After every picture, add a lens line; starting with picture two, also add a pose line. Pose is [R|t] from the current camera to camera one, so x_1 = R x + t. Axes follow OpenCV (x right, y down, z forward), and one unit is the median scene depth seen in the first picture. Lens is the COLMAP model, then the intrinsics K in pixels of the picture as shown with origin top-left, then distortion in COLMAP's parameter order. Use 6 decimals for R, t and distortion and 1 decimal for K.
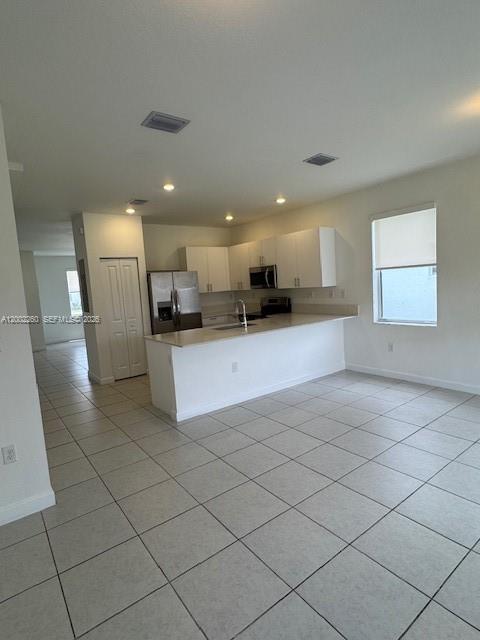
lens RADIAL K [[345.1, 0, 240.0], [0, 345.1, 320.0], [0, 0, 1]] dist [0.024902, 0.000115]
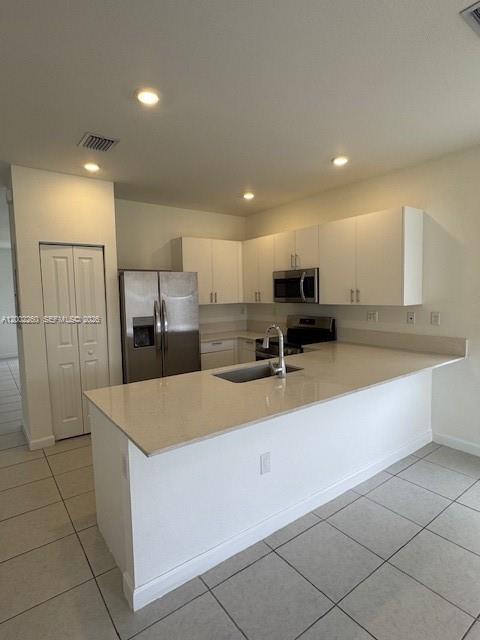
lens RADIAL K [[347.0, 0, 240.0], [0, 347.0, 320.0], [0, 0, 1]] dist [-0.004539, -0.000669]
pose [[0.999046, 0.043502, 0.003824, -0.042368], [-0.043382, 0.998686, -0.027268, -0.037645], [-0.005005, 0.027076, 0.999621, 0.356835]]
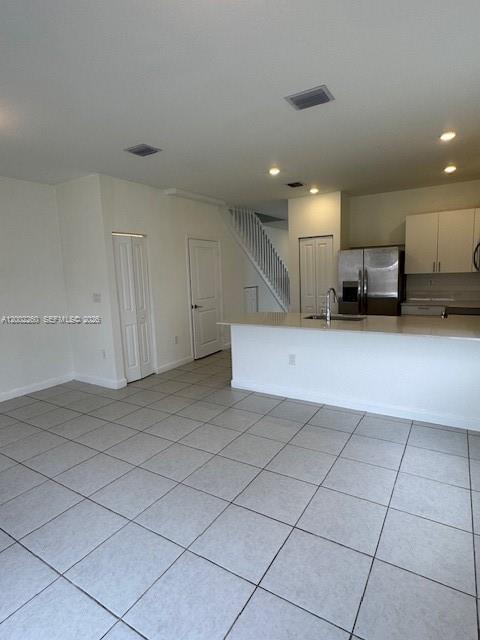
lens RADIAL K [[347.0, 0, 240.0], [0, 347.0, 320.0], [0, 0, 1]] dist [-0.004539, -0.000669]
pose [[0.364992, 0.181637, -0.913120, 0.546062], [-0.087926, 0.983125, 0.160416, -0.074428], [0.926849, 0.021737, 0.374804, 0.374106]]
